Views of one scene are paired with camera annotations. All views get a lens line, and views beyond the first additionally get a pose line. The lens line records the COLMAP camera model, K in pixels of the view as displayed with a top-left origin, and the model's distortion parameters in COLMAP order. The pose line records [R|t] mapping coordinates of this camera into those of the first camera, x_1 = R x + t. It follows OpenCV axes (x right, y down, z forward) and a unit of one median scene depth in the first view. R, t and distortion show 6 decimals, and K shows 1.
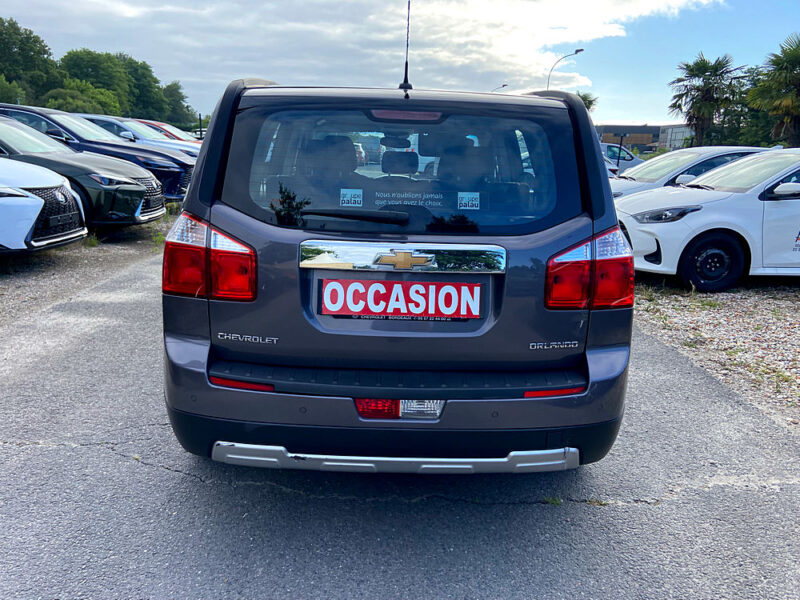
lens RADIAL K [[620.5, 0, 403.0], [0, 620.5, 302.4], [0, 0, 1]] dist [0.095852, -0.099232]
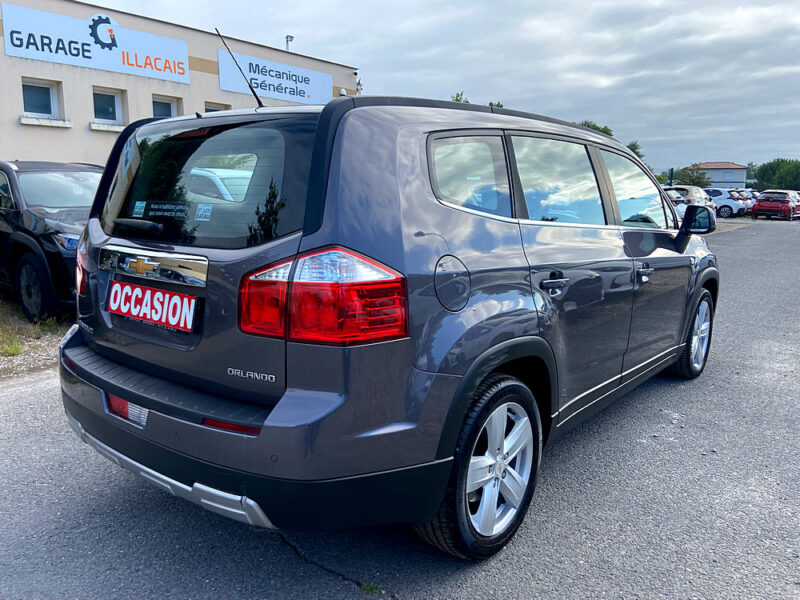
lens RADIAL K [[620.5, 0, 431.2], [0, 620.5, 299.9], [0, 0, 1]] dist [0.095852, -0.099232]
pose [[0.764614, 0.082930, -0.639131, 1.024630], [-0.142424, 0.988911, -0.042071, -0.036252], [0.628555, 0.123195, 0.767946, 0.484509]]
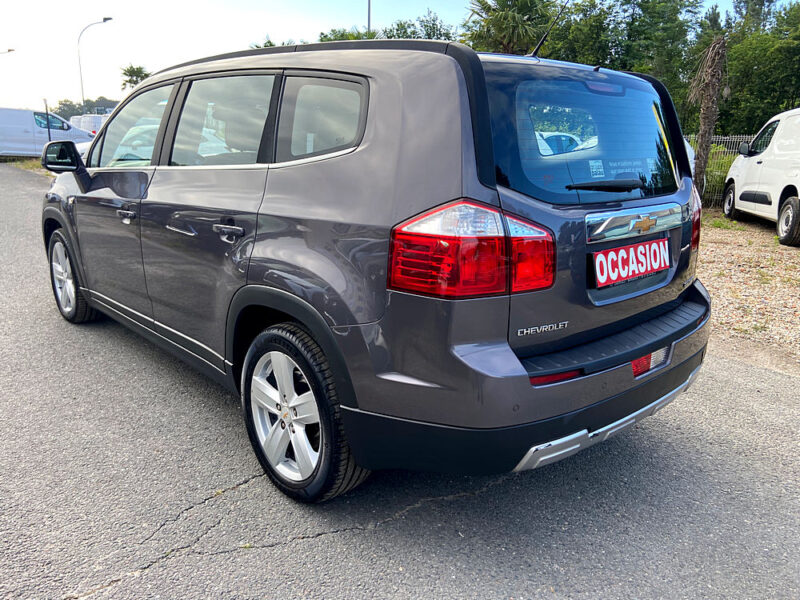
lens RADIAL K [[620.5, 0, 398.2], [0, 620.5, 296.7], [0, 0, 1]] dist [0.095852, -0.099232]
pose [[0.765672, -0.183486, 0.616506, -0.982637], [0.167877, 0.982236, 0.083840, -0.103332], [-0.620938, 0.039303, 0.782874, 0.408791]]
